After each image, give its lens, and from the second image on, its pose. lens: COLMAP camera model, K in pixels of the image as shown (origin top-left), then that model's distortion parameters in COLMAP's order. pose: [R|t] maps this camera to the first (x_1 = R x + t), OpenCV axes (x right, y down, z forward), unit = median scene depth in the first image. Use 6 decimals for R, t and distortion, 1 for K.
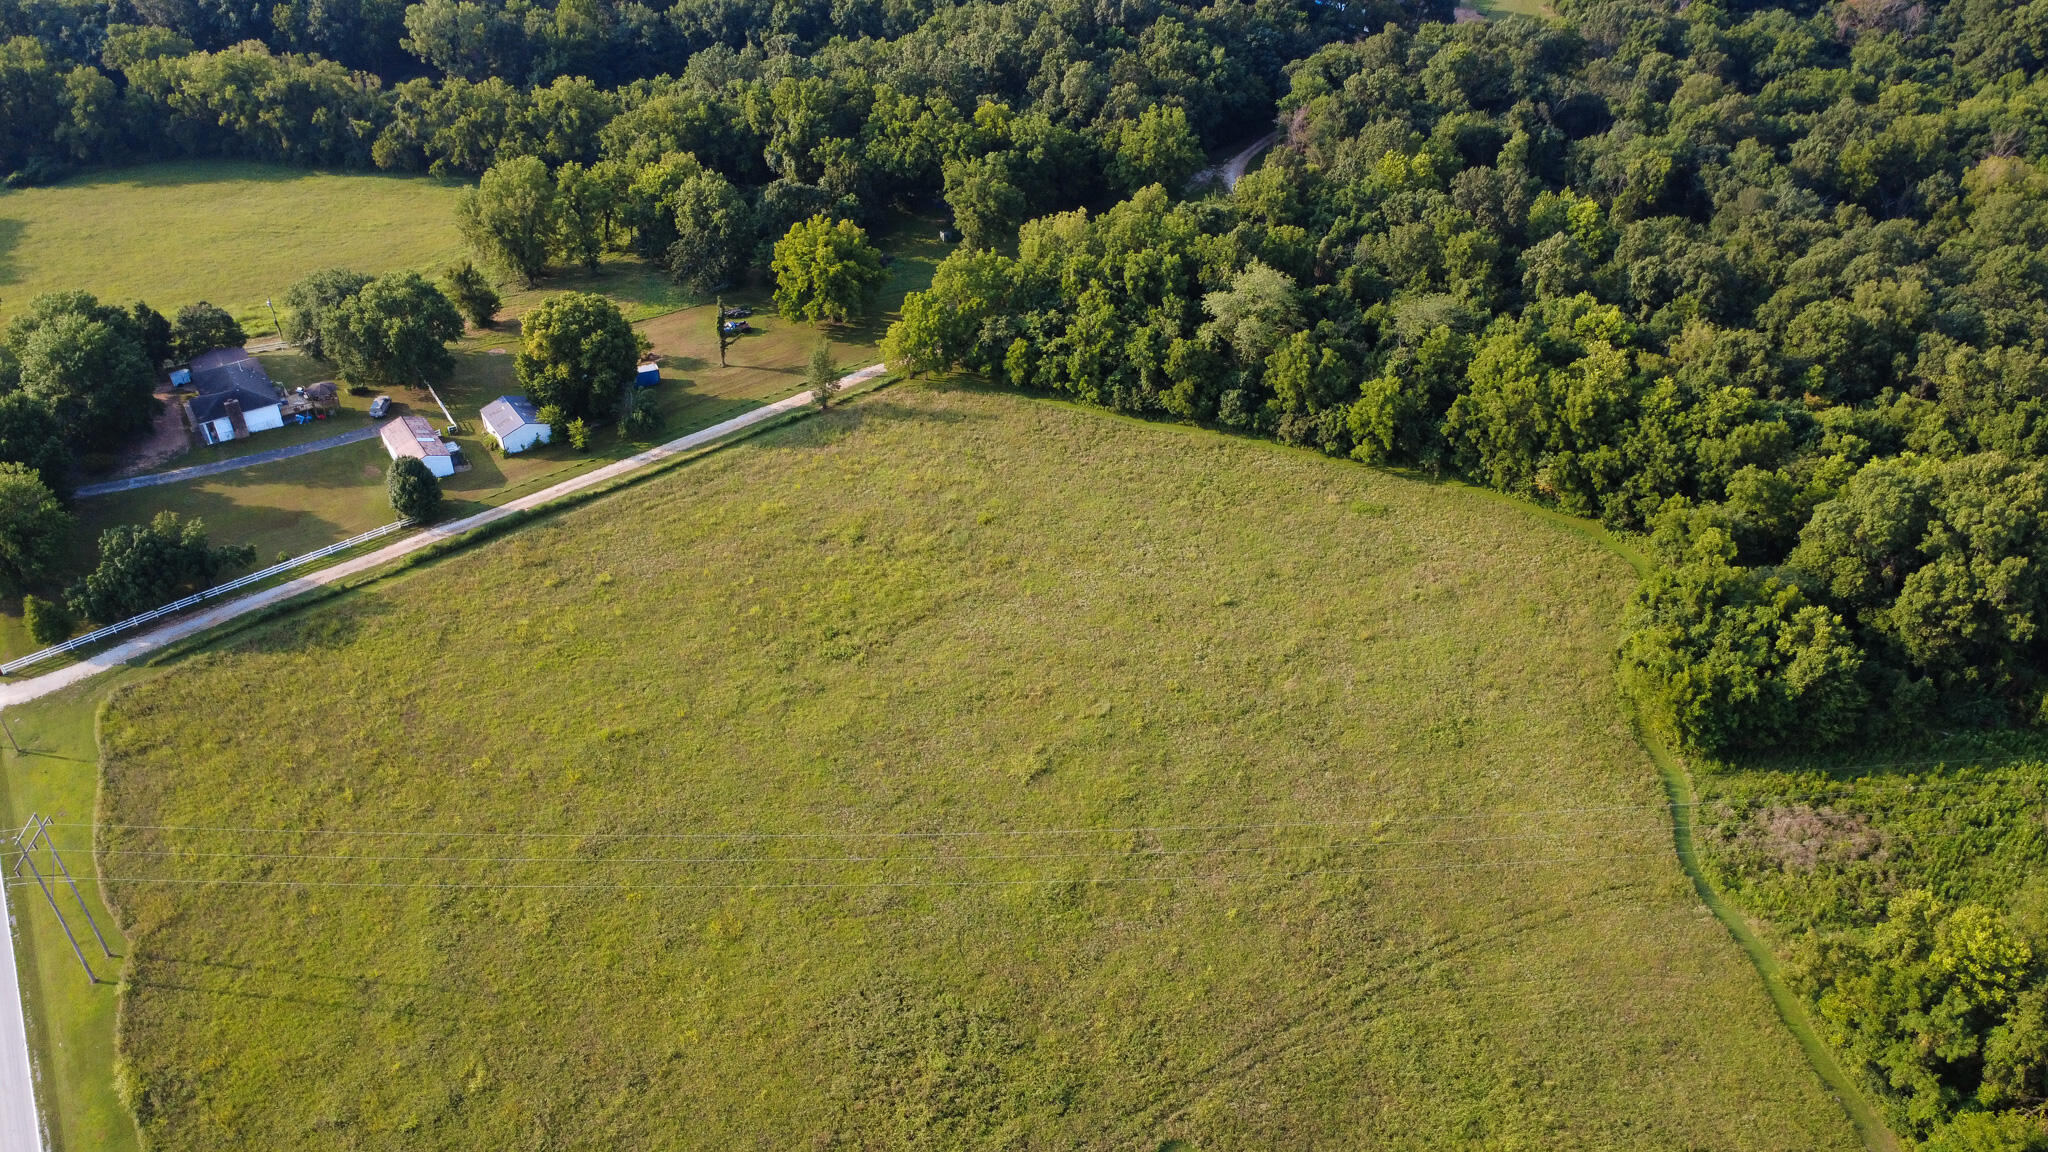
lens RADIAL K [[1533.0, 0, 1026.8], [0, 1533.0, 578.6], [0, 0, 1]] dist [0.004917, -0.005635]
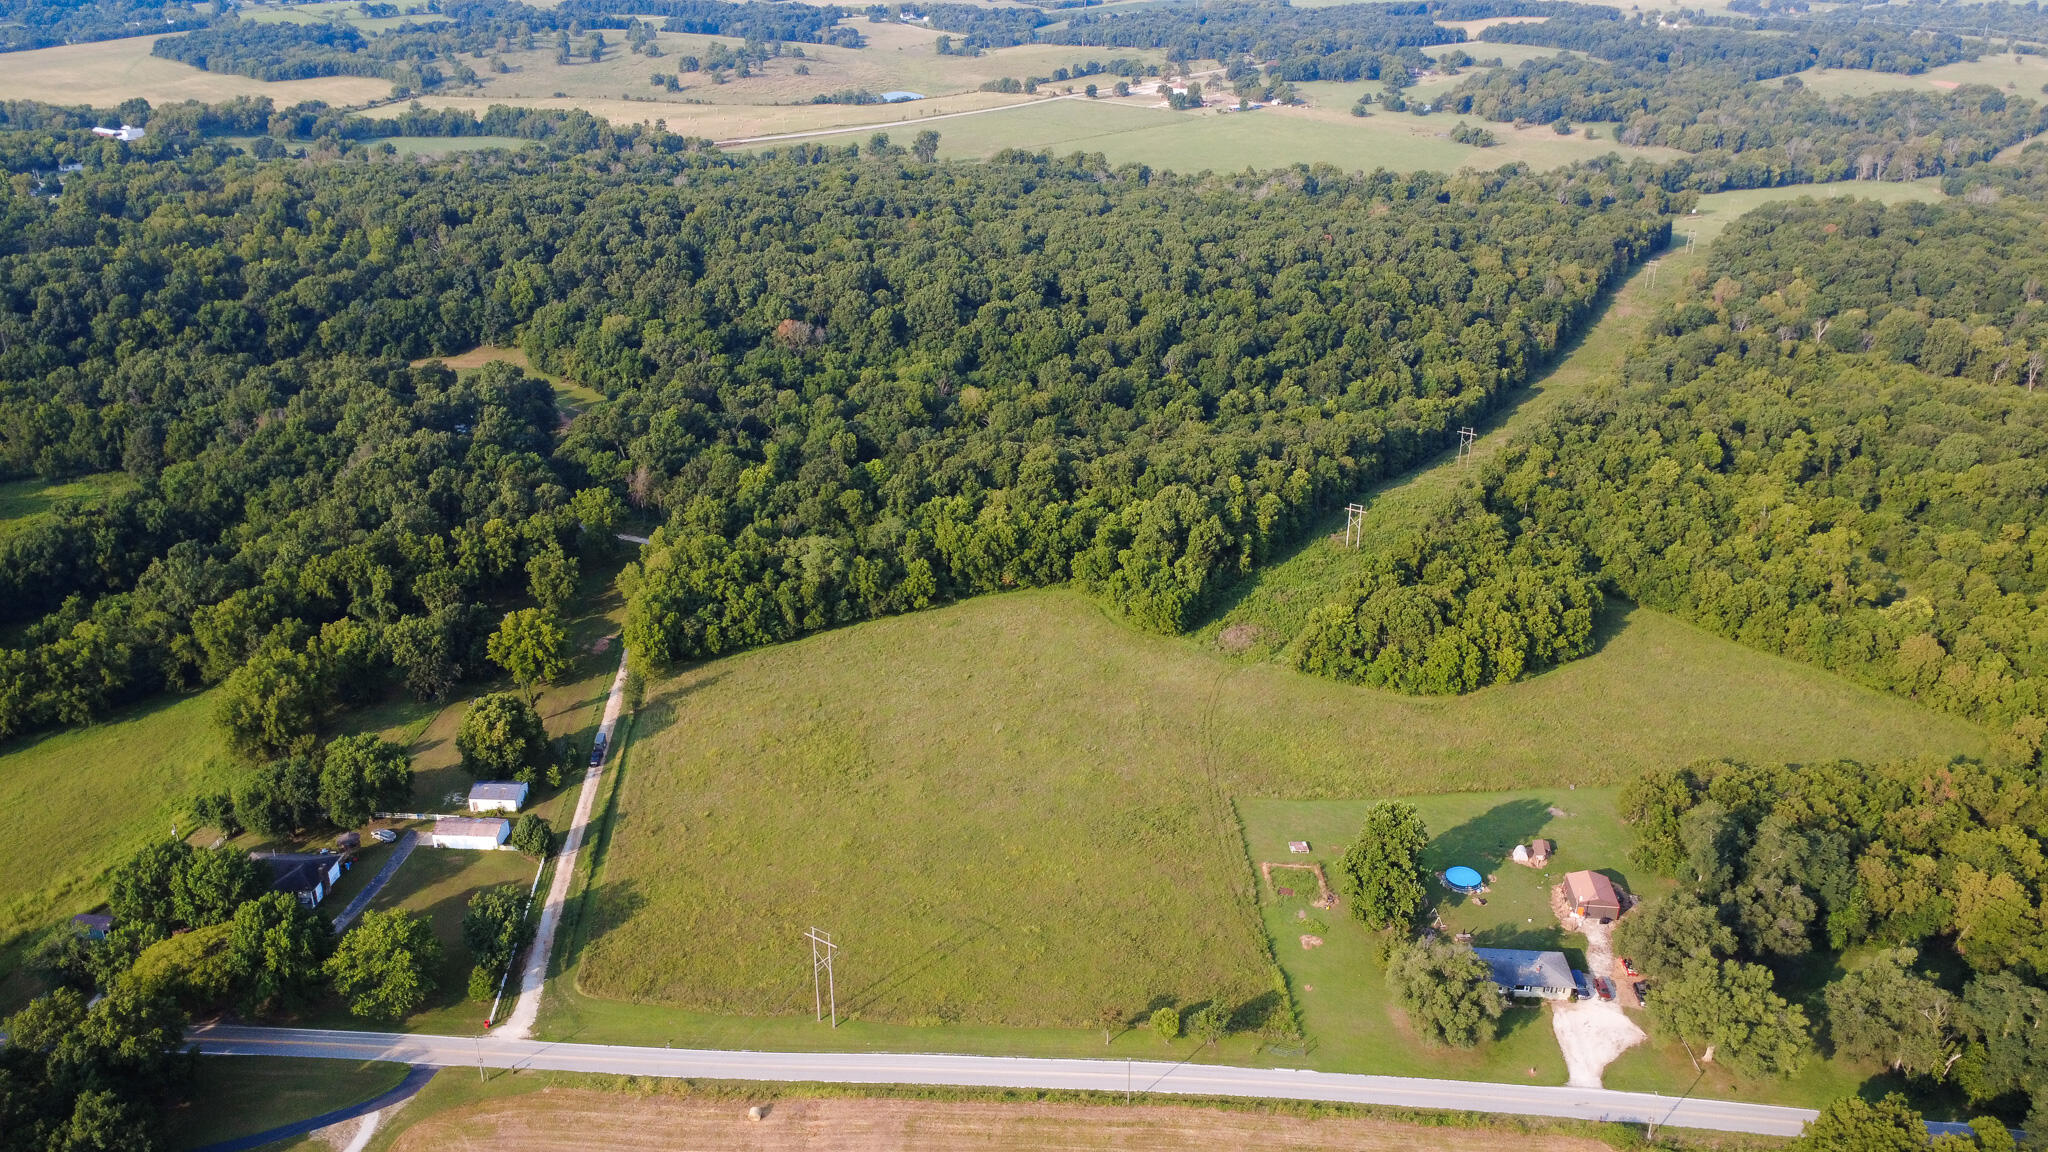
lens RADIAL K [[1533.0, 0, 1026.8], [0, 1533.0, 578.6], [0, 0, 1]] dist [0.004917, -0.005635]
pose [[0.590066, -0.319819, 0.741308, -0.995028], [0.467930, 0.883721, 0.008797, -0.061994], [-0.657923, 0.341690, 0.671107, -0.297752]]
